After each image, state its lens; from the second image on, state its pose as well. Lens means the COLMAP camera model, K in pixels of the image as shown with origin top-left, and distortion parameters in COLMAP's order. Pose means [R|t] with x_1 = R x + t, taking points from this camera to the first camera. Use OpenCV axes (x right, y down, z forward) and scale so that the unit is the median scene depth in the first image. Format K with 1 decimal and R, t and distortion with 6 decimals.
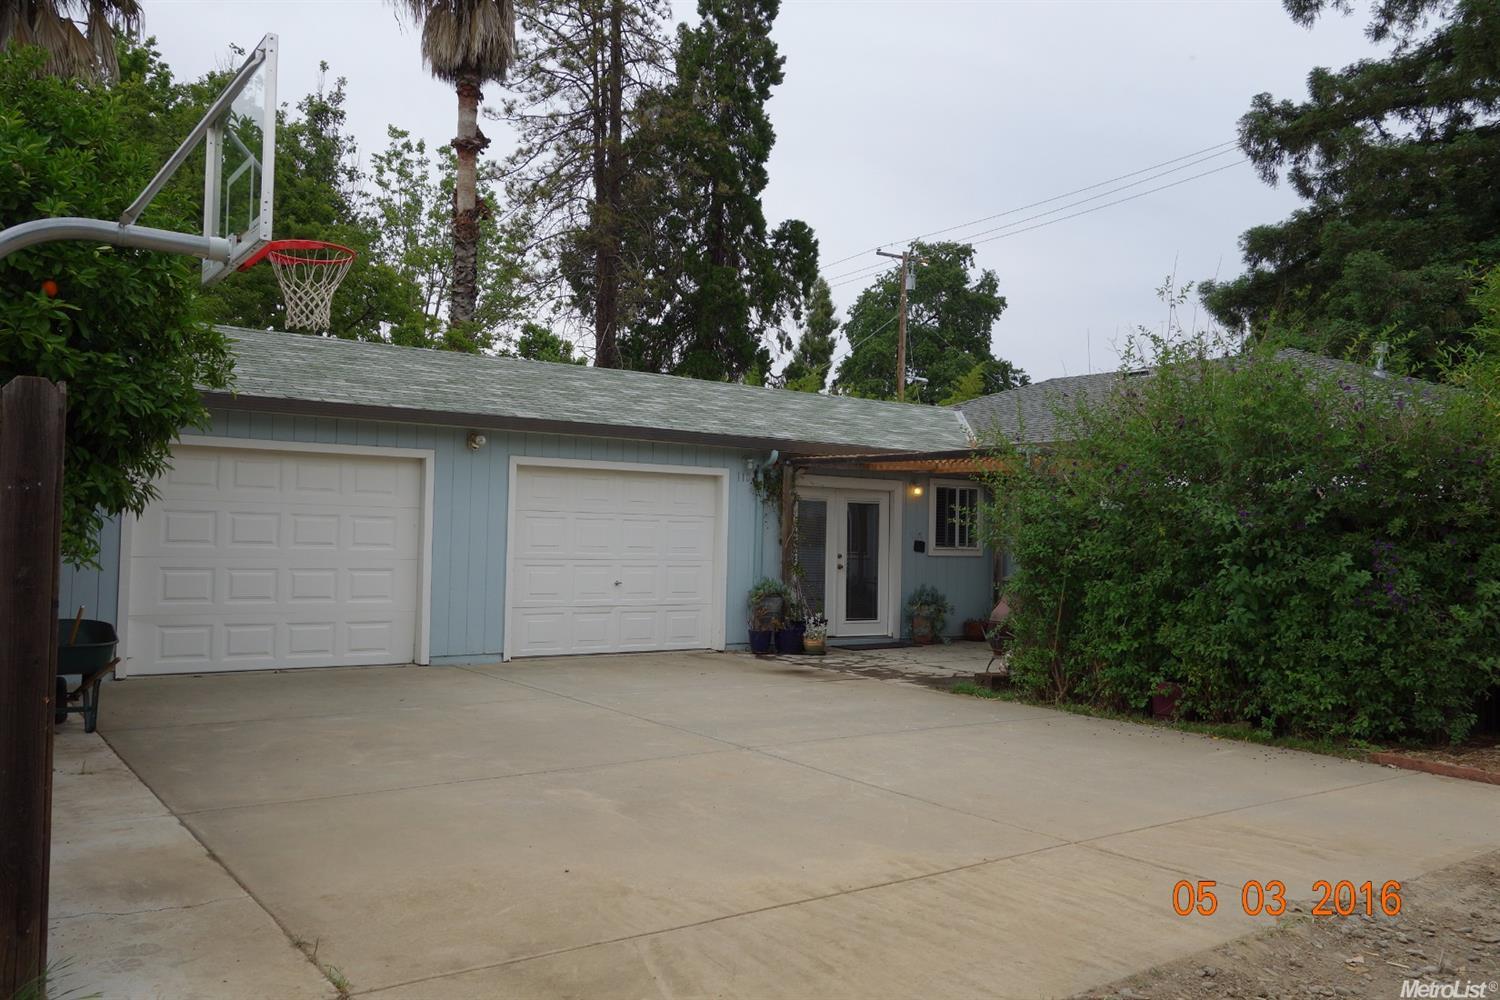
lens RADIAL K [[1178.0, 0, 750.1], [0, 1178.0, 495.1], [0, 0, 1]] dist [0.000958, 0.002131]
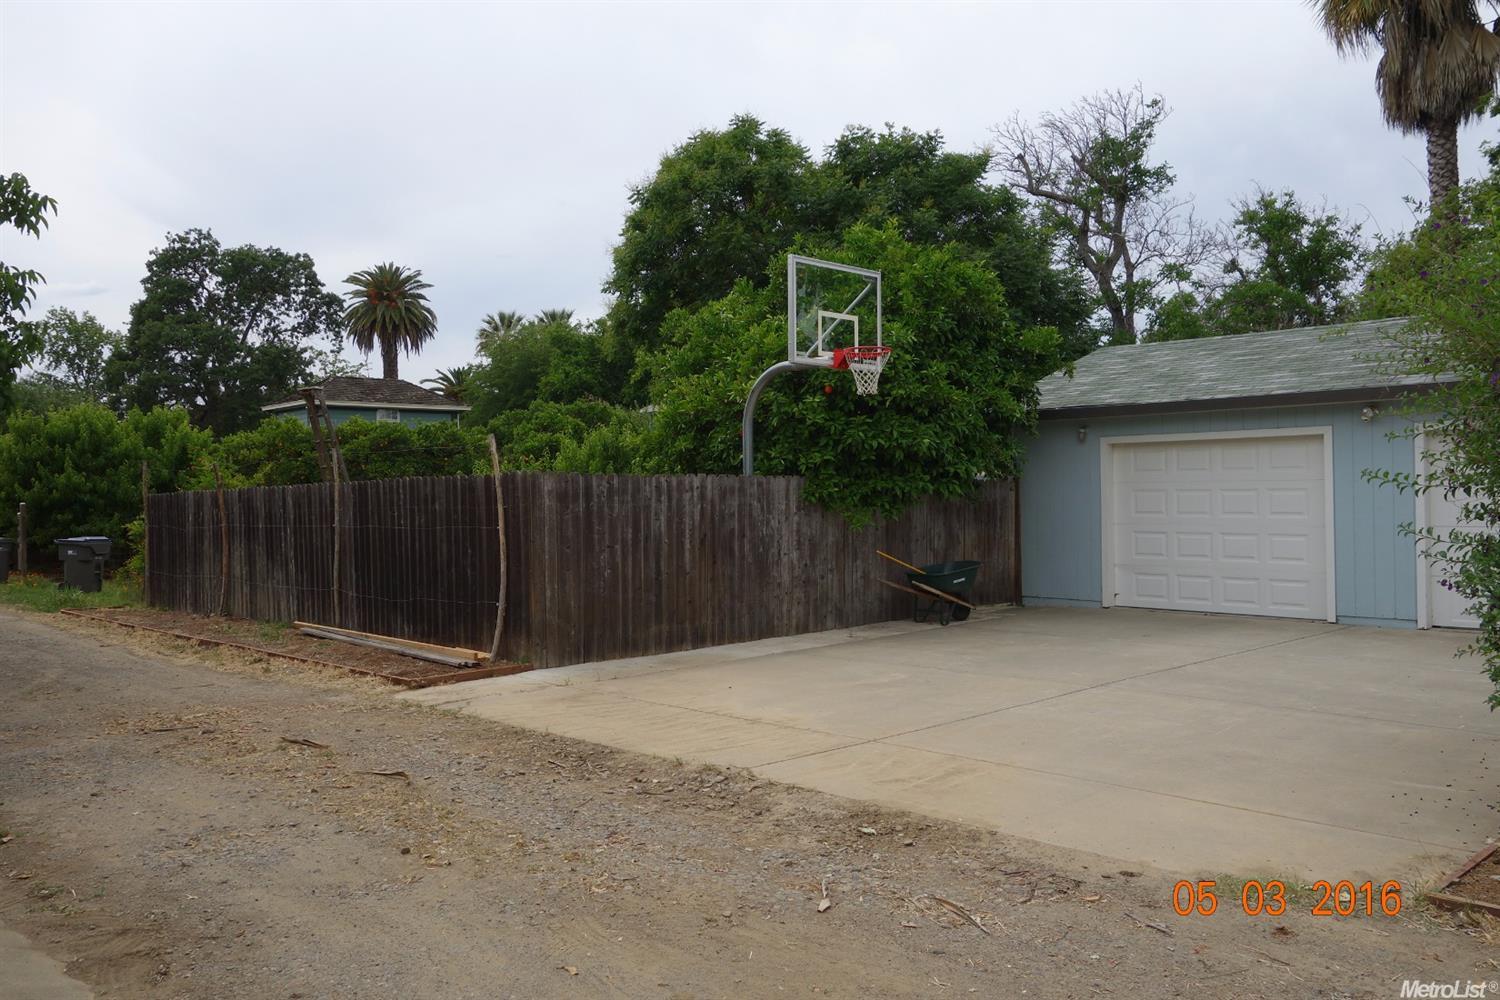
lens RADIAL K [[1178.0, 0, 750.1], [0, 1178.0, 495.1], [0, 0, 1]] dist [0.000958, 0.002131]
pose [[0.140032, -0.022668, -0.989888, 0.792036], [0.050379, 0.998606, -0.015741, 0.016631], [0.988865, -0.047665, 0.140978, 0.338537]]
